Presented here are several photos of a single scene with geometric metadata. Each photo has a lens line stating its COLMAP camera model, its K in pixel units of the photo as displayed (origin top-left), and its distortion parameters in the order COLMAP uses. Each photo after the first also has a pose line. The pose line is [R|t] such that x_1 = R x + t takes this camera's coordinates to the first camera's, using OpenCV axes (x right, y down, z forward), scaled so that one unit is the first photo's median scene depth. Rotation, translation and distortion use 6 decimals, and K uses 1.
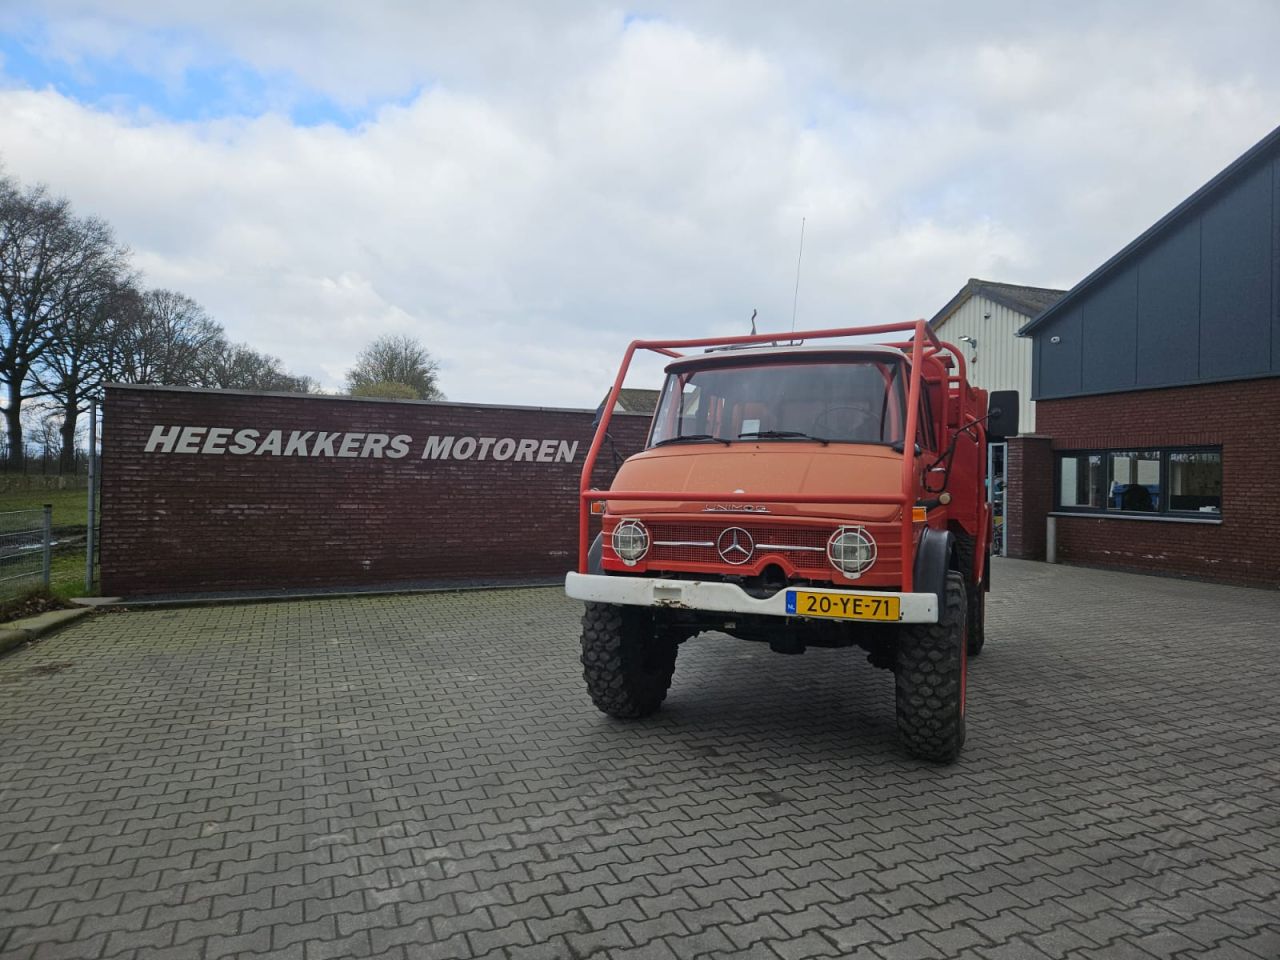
lens RADIAL K [[849.9, 0, 635.0], [0, 849.9, 463.0], [0, 0, 1]] dist [0.071786, -0.062049]
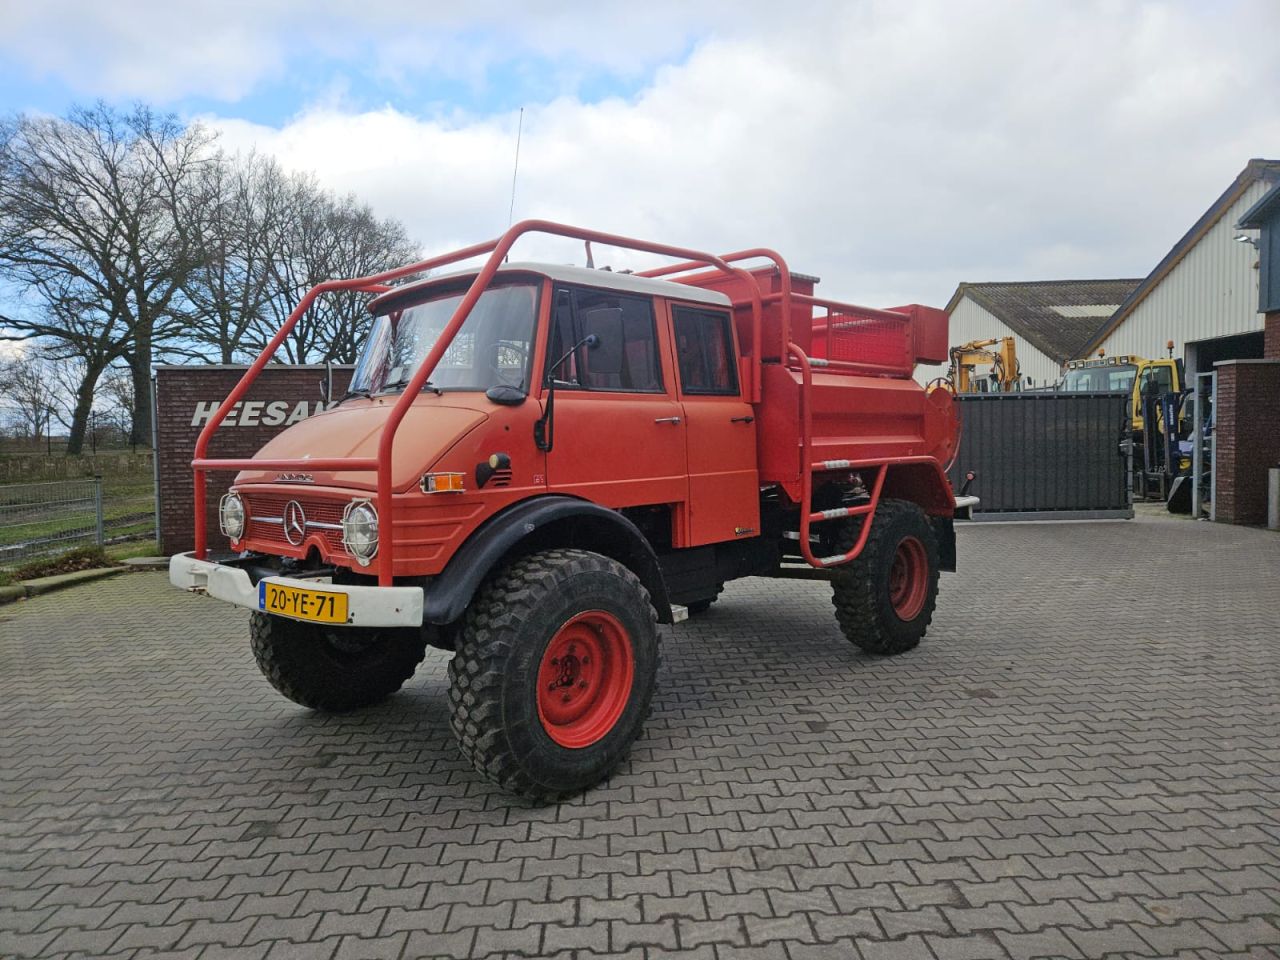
lens RADIAL K [[849.9, 0, 626.0], [0, 849.9, 488.4], [0, 0, 1]] dist [0.071786, -0.062049]
pose [[0.938734, -0.010470, -0.344484, 0.586561], [0.037520, 0.996702, 0.071950, 0.014030], [0.342595, -0.080467, 0.936031, 0.282133]]
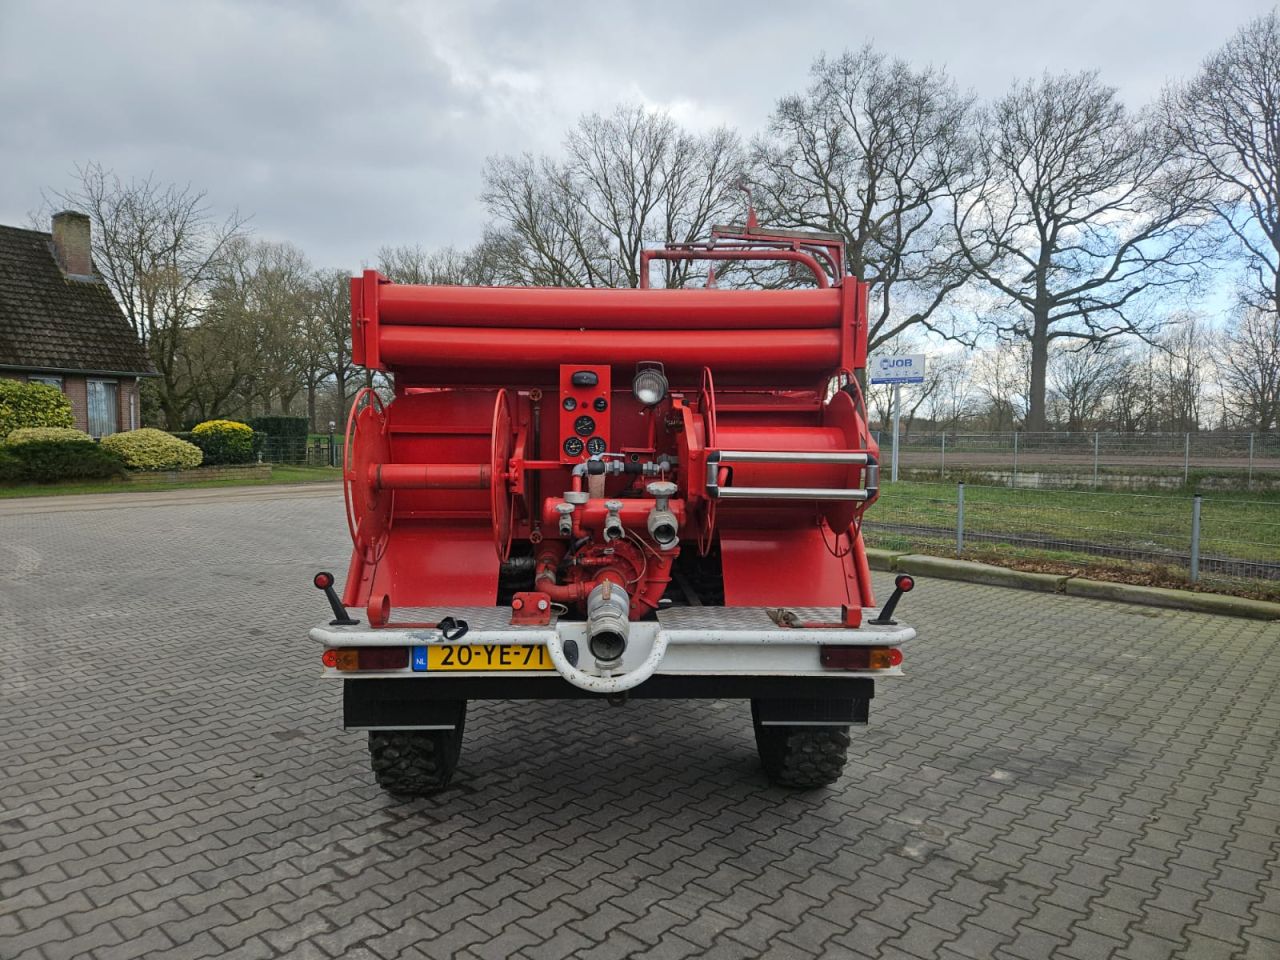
lens RADIAL K [[849.9, 0, 633.3], [0, 849.9, 489.9], [0, 0, 1]] dist [0.071786, -0.062049]
pose [[-0.894824, 0.005771, -0.446381, 0.697096], [-0.012947, 0.999160, 0.038870, 0.012481], [0.446231, 0.040561, -0.893998, 2.133525]]
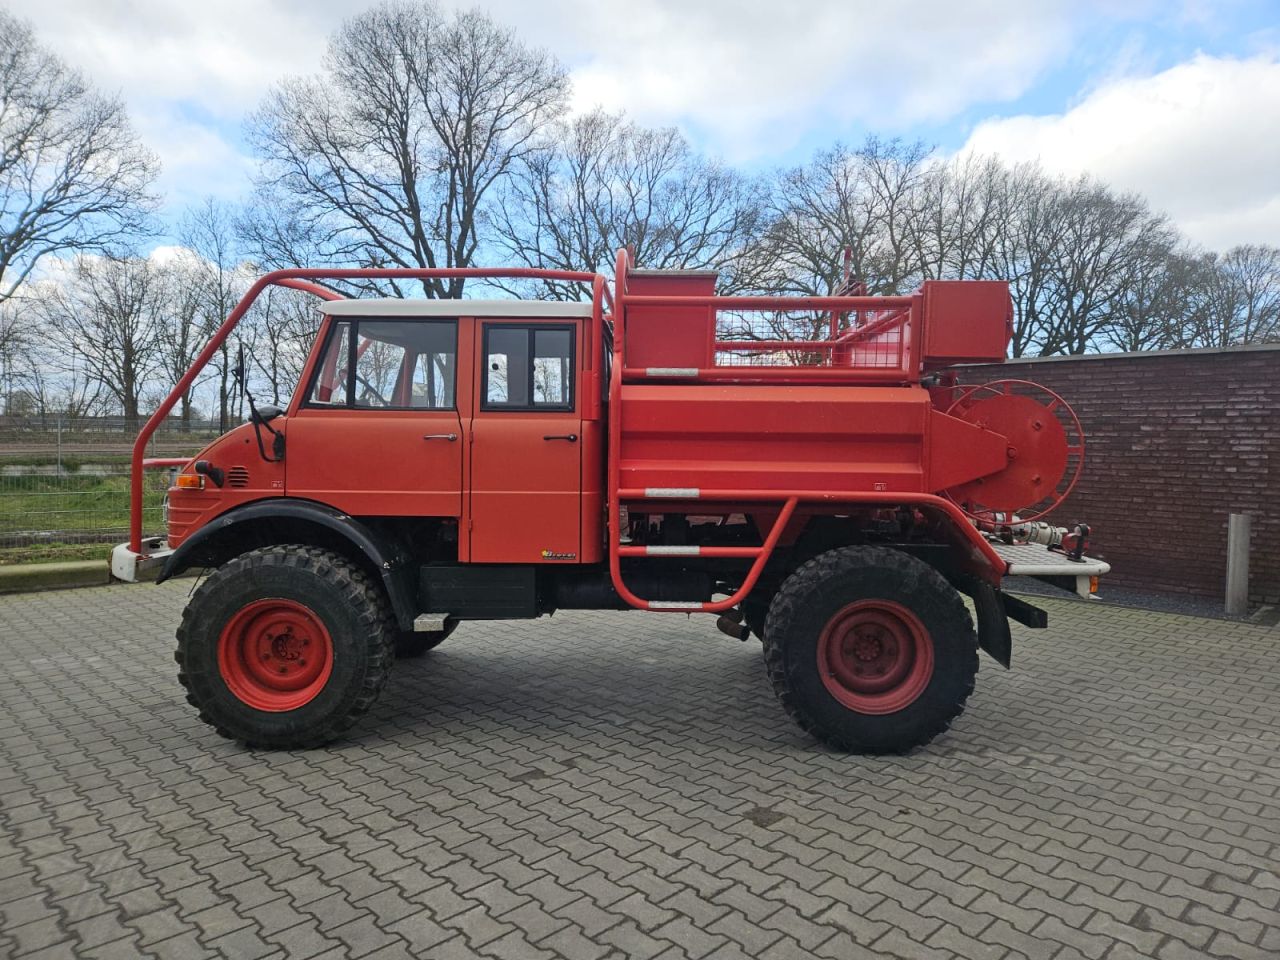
lens RADIAL K [[849.9, 0, 633.5], [0, 849.9, 488.9], [0, 0, 1]] dist [0.071786, -0.062049]
pose [[0.382430, 0.044879, -0.922894, 1.168542], [0.011941, 0.998496, 0.053503, 0.017072], [0.923907, -0.031481, 0.381319, 0.879420]]
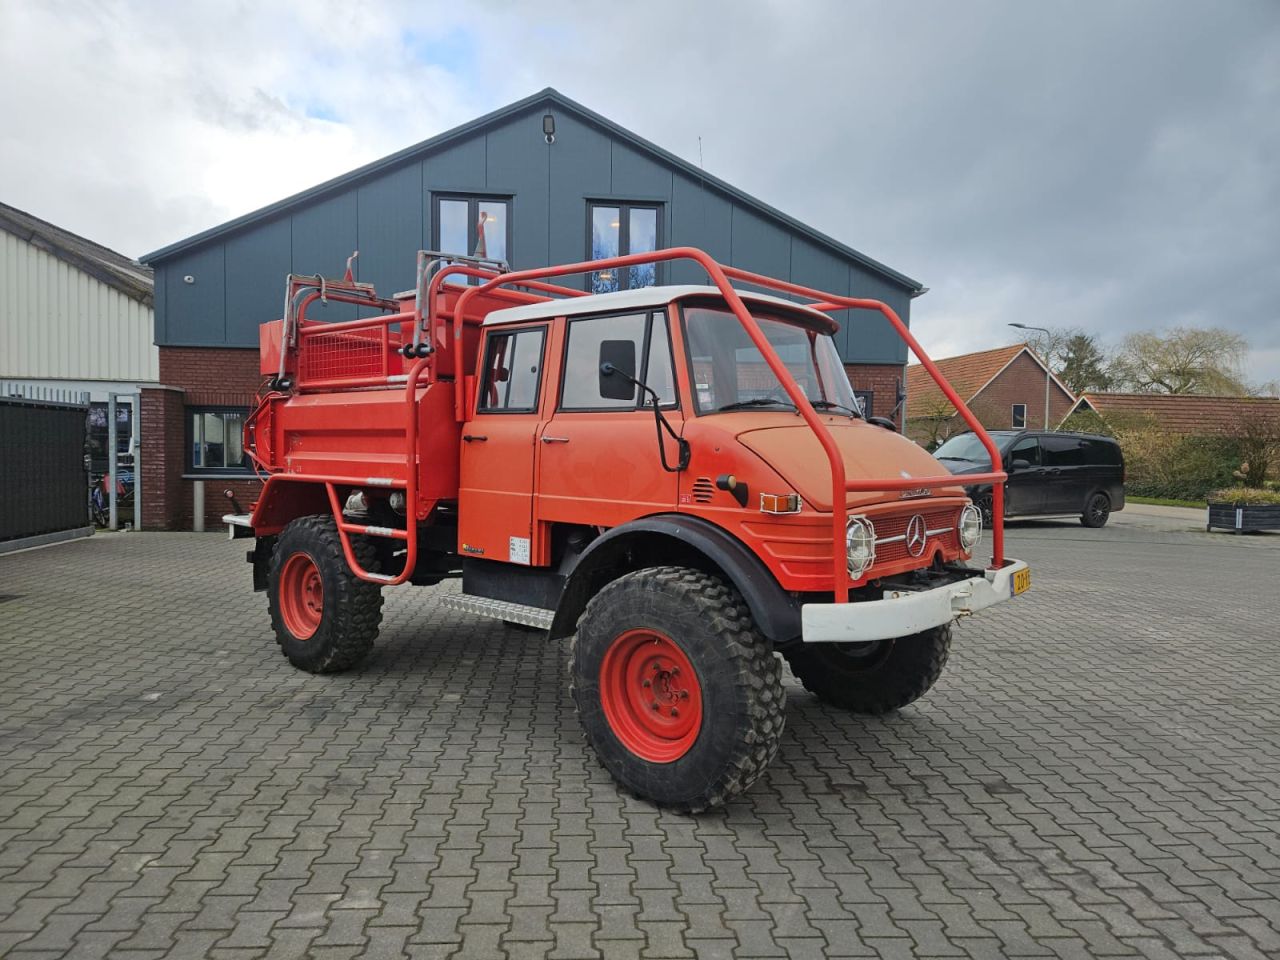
lens RADIAL K [[849.9, 0, 640.1], [0, 849.9, 482.2], [0, 0, 1]] dist [0.071786, -0.062049]
pose [[0.286855, -0.046187, 0.956860, -0.660573], [-0.028684, 0.997975, 0.056771, 0.001411], [-0.957544, -0.043732, 0.284949, 0.852410]]
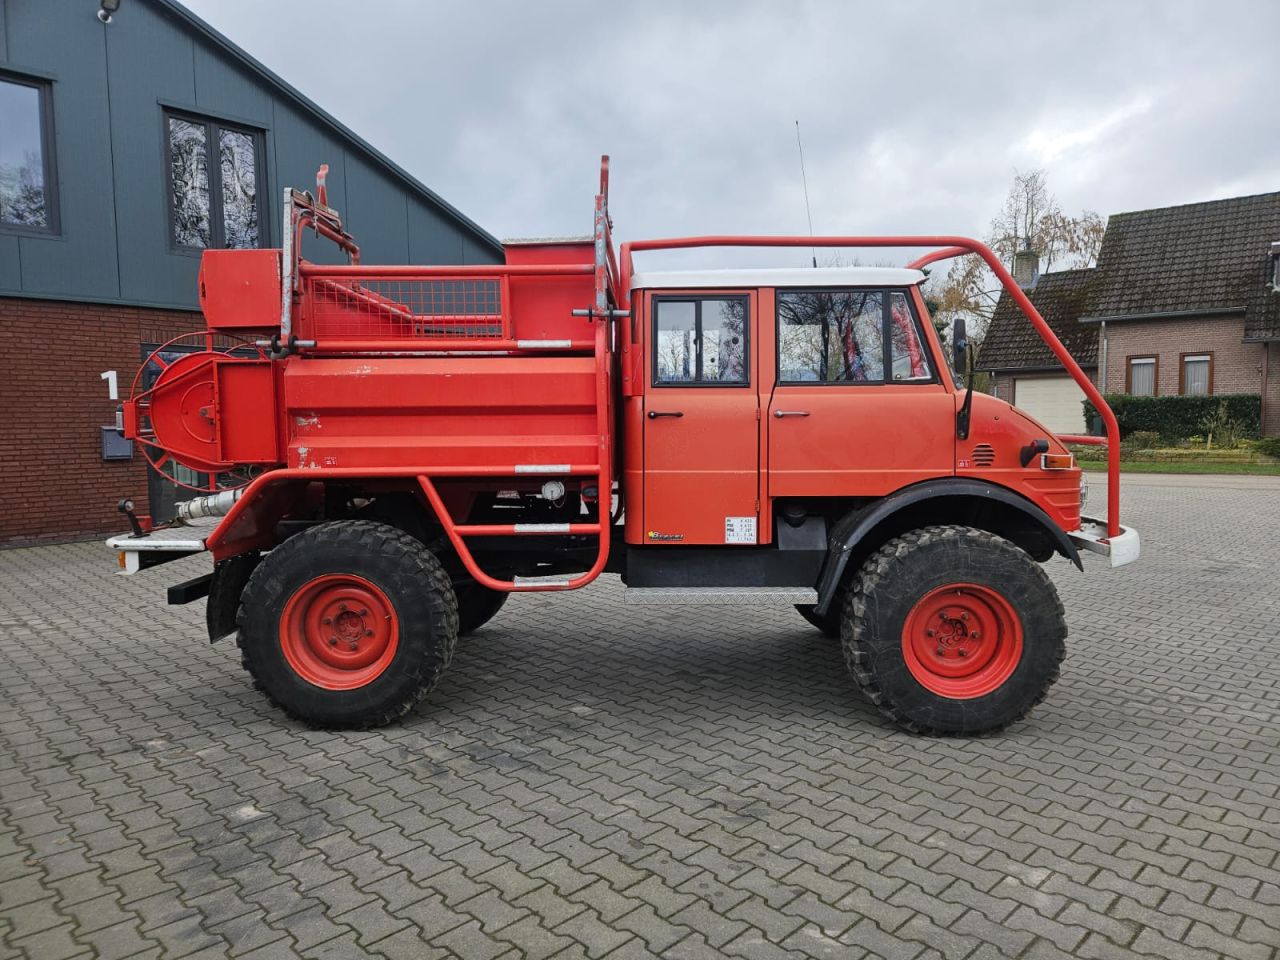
lens RADIAL K [[849.9, 0, 640.7], [0, 849.9, 479.9], [0, 0, 1]] dist [0.071786, -0.062049]
pose [[-0.396937, -0.075443, 0.914740, -0.591390], [-0.011947, 0.996956, 0.077040, 0.010872], [-0.917768, 0.019652, -0.396630, 1.580854]]
